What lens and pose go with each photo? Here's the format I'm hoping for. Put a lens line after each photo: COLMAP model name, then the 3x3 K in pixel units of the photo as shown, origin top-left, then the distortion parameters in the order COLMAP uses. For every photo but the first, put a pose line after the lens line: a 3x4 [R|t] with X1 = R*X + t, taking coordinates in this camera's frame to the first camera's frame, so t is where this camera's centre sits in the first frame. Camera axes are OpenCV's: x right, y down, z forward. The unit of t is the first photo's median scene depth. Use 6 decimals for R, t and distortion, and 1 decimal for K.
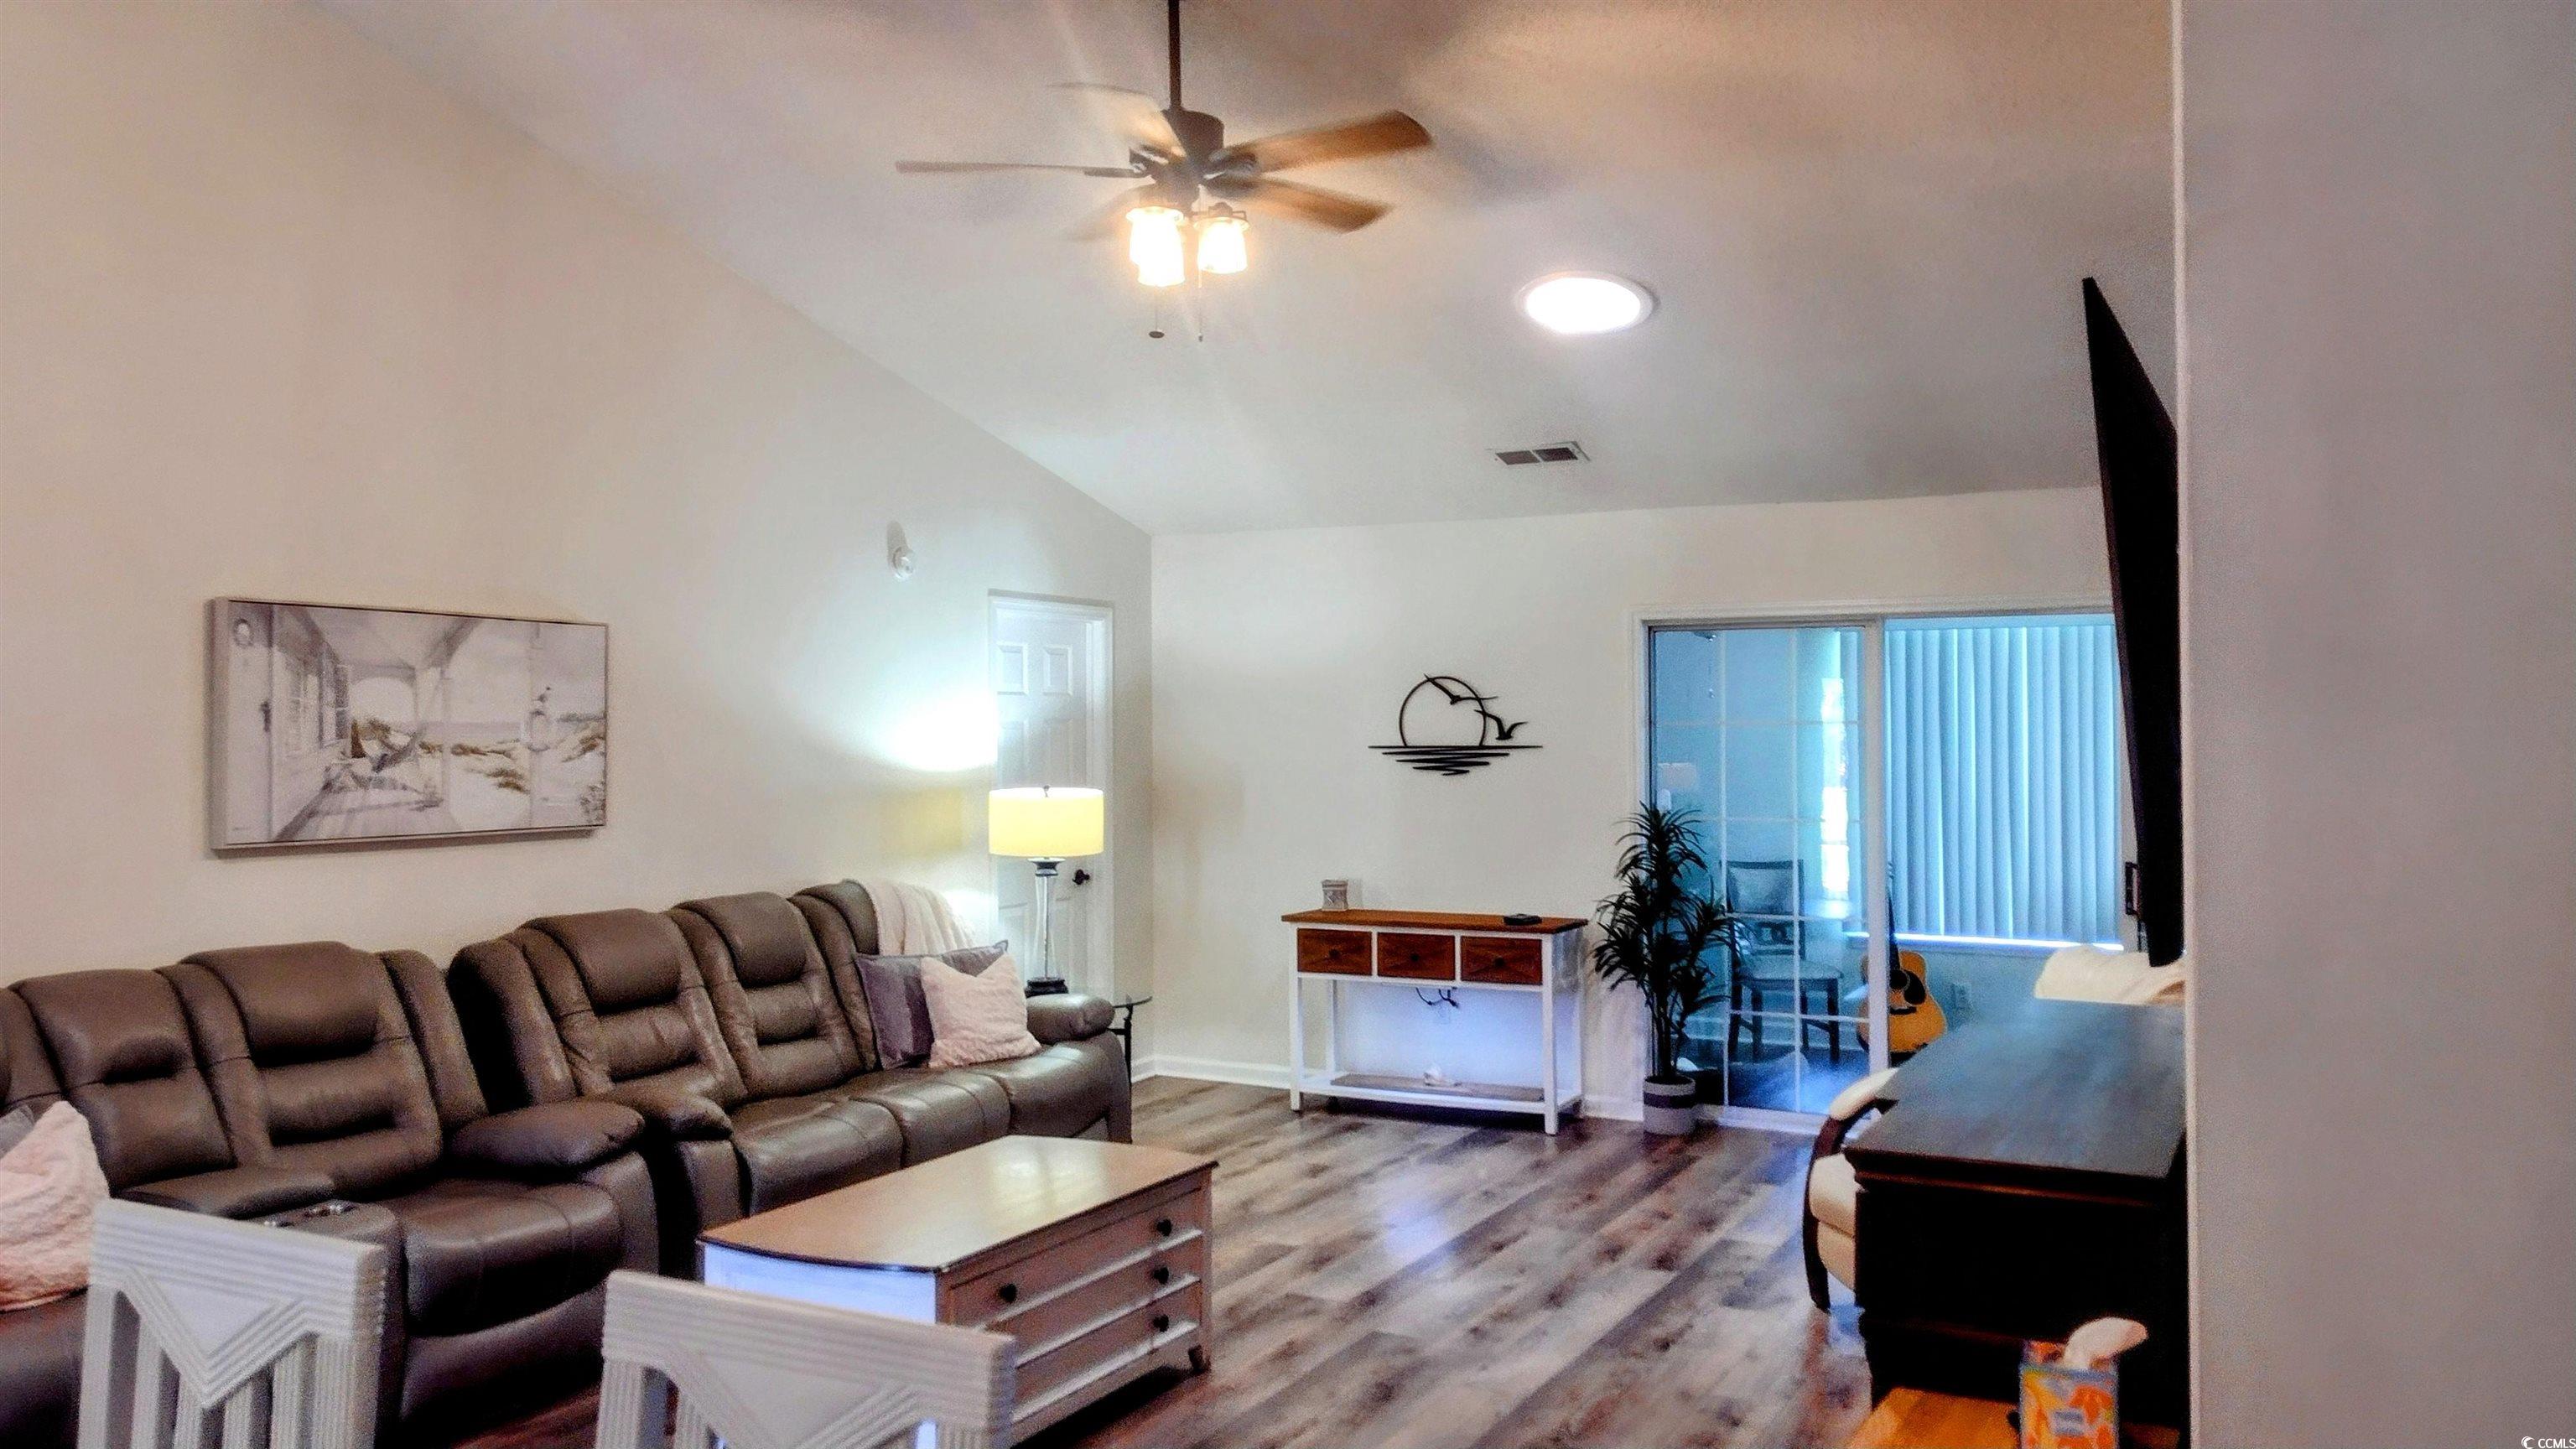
lens RADIAL K [[1914.5, 0, 1297.9], [0, 1914.5, 735.4], [0, 0, 1]] dist [0.086925, -0.139143]
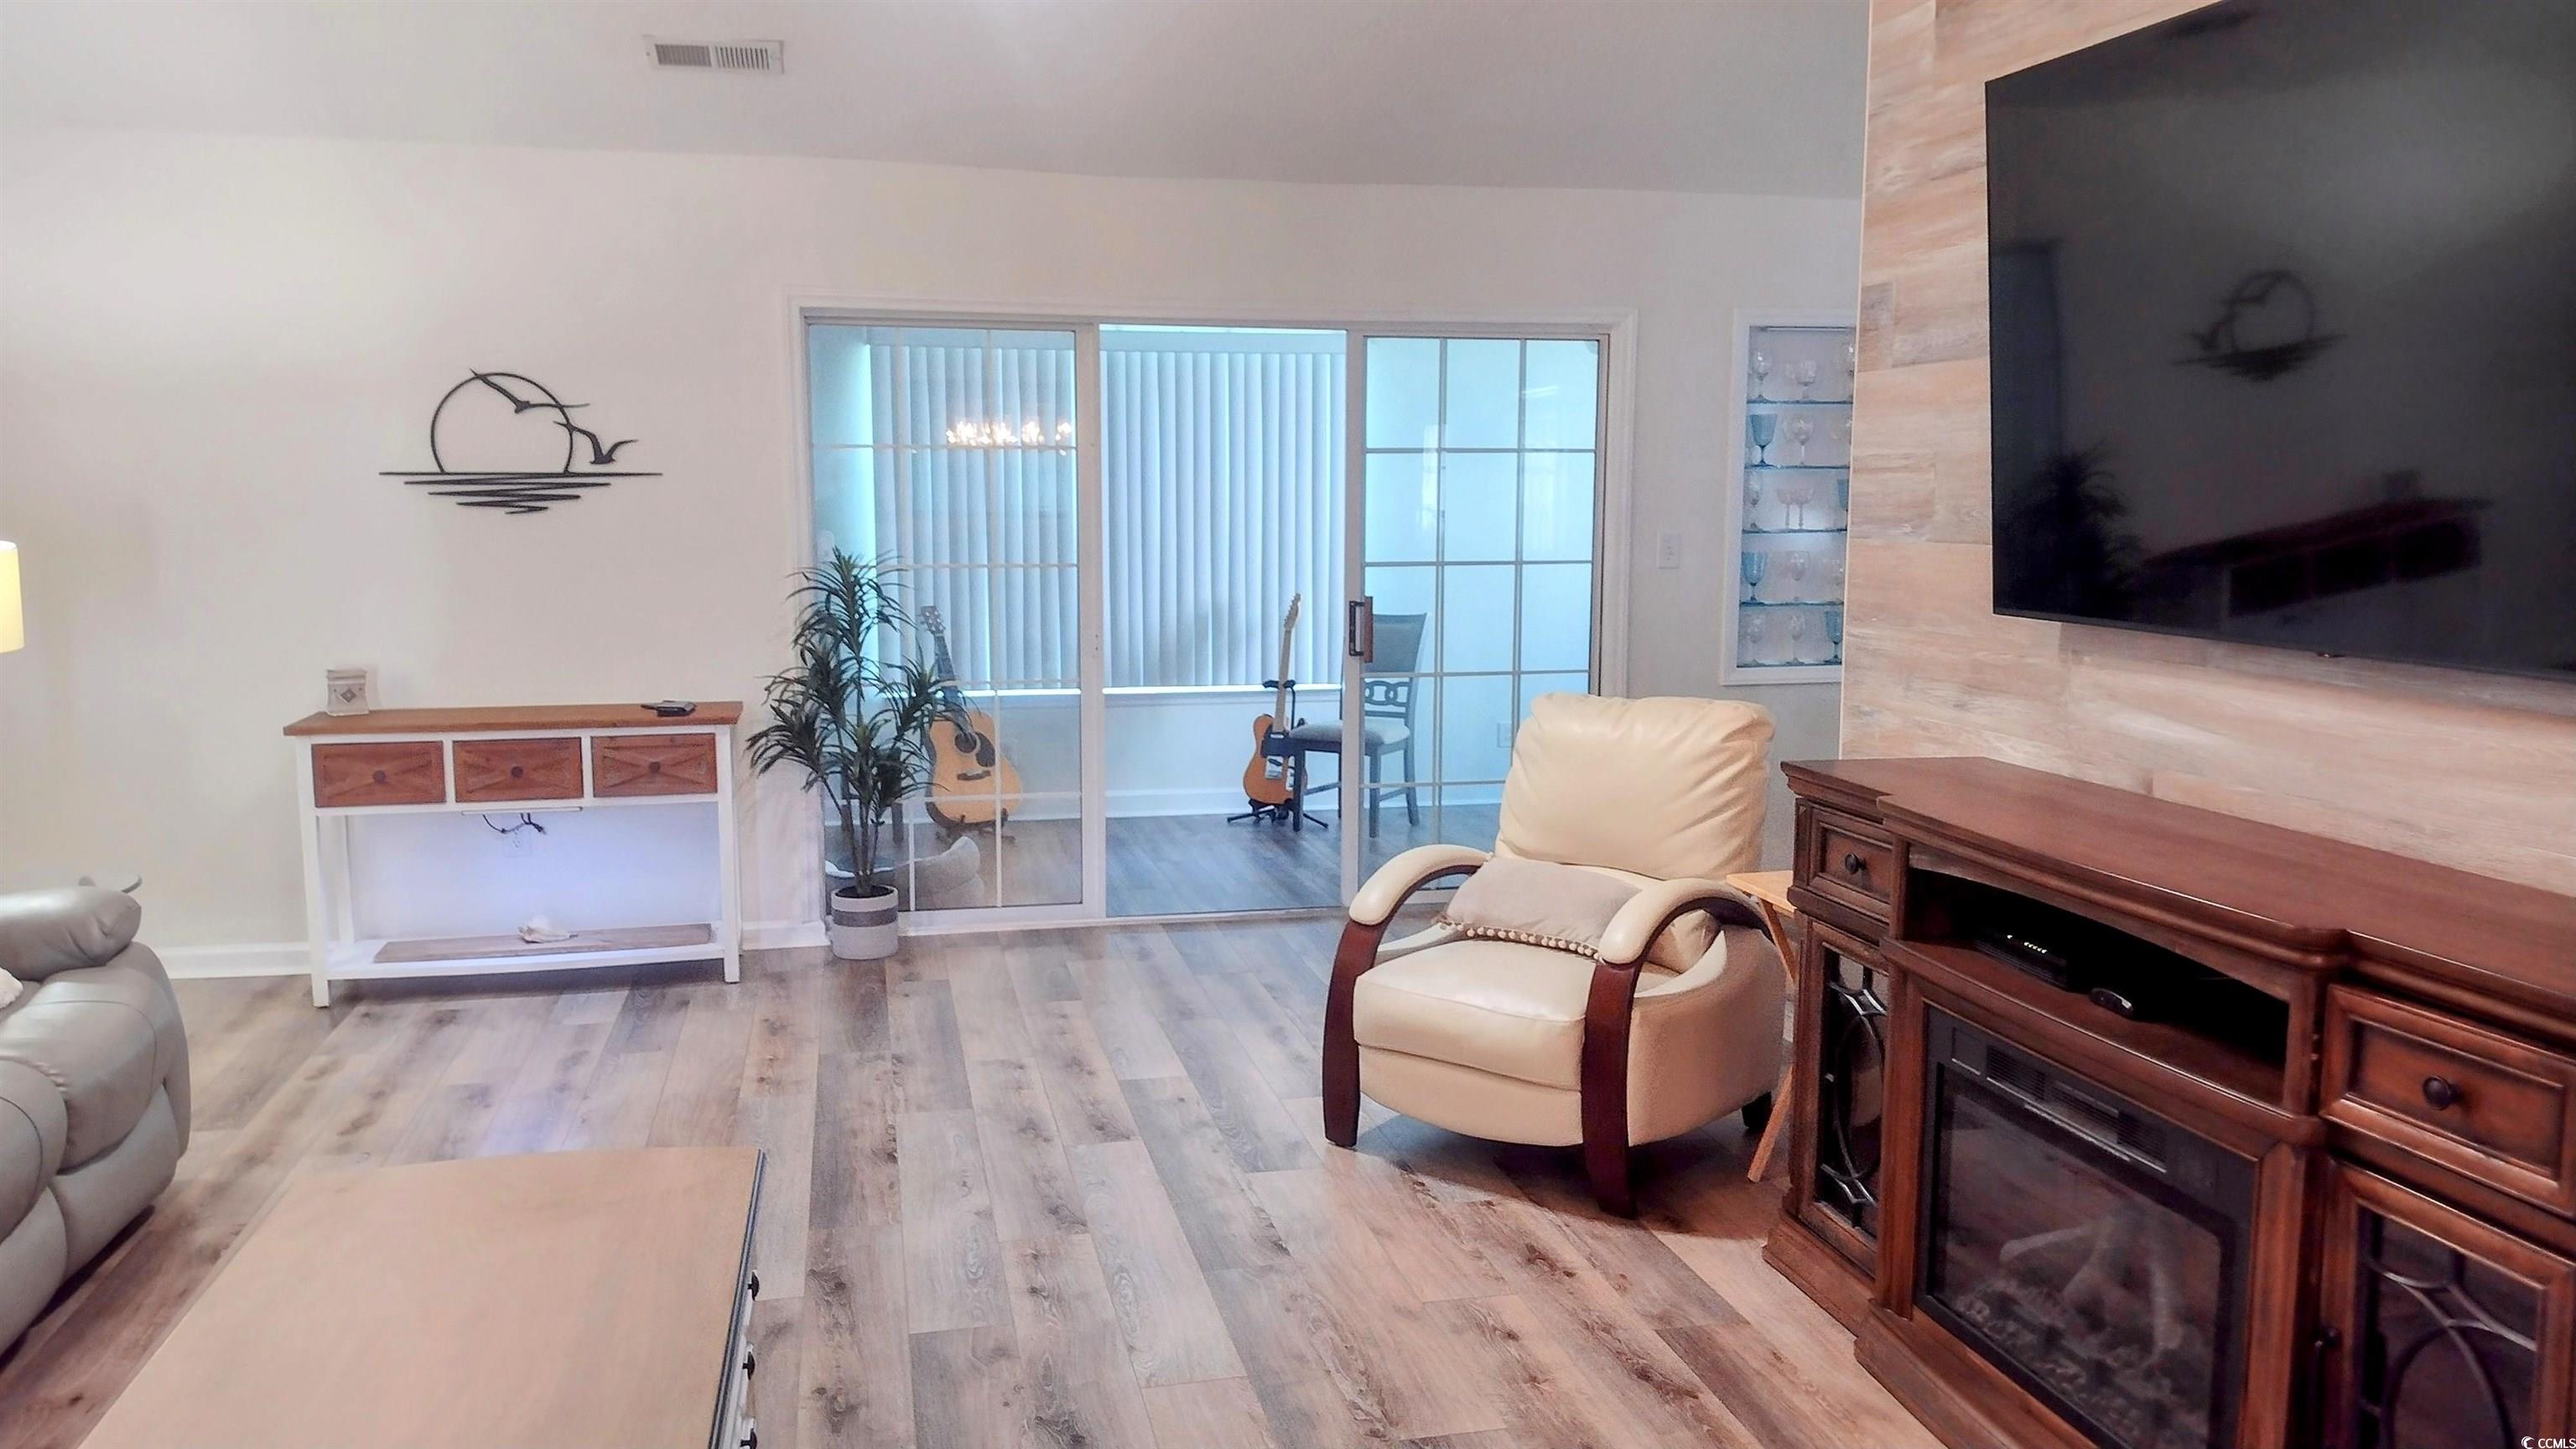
lens RADIAL K [[1914.5, 0, 1297.9], [0, 1914.5, 735.4], [0, 0, 1]] dist [0.086925, -0.139143]
pose [[0.768247, -0.080139, 0.635117, -0.169199], [-0.002630, 0.991730, 0.128318, 0.009786], [-0.640148, -0.100250, 0.761683, 0.267657]]
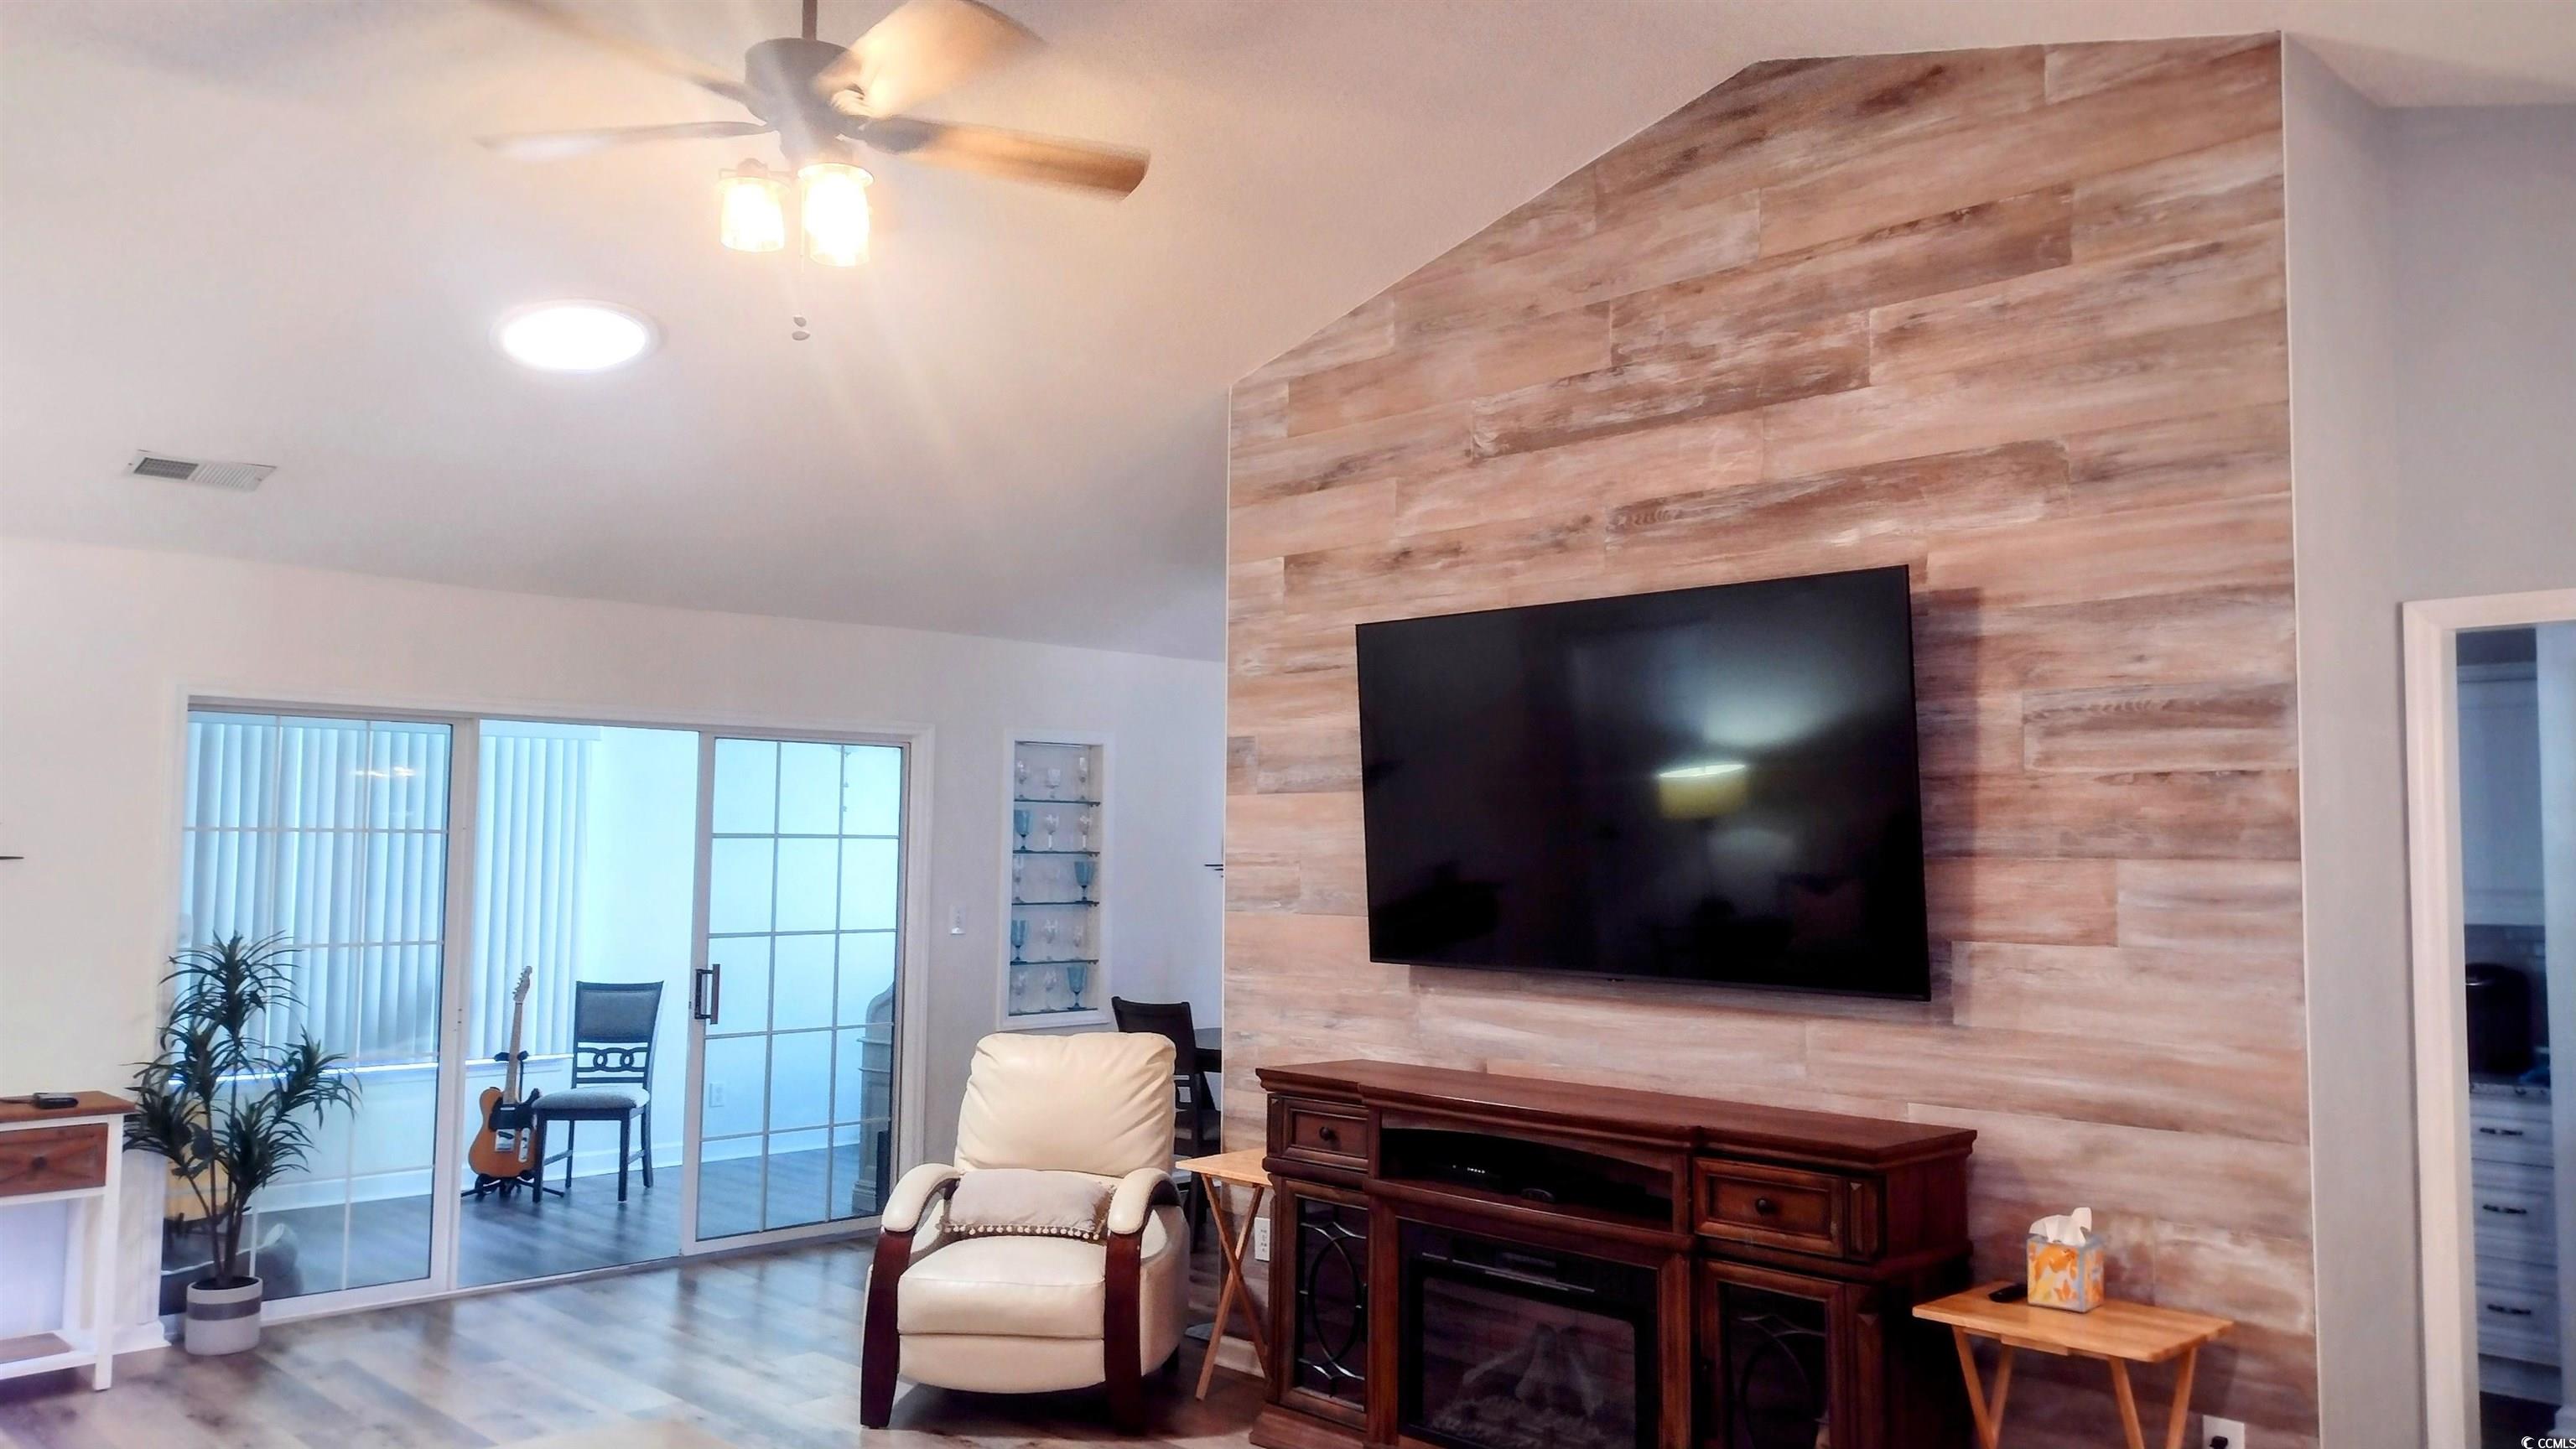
lens RADIAL K [[1914.5, 0, 1297.9], [0, 1914.5, 735.4], [0, 0, 1]] dist [0.086925, -0.139143]
pose [[0.312117, 0.062818, 0.947964, -0.421391], [-0.009014, 0.997962, -0.063164, 0.001967], [-0.950001, 0.011169, 0.312048, 0.325059]]
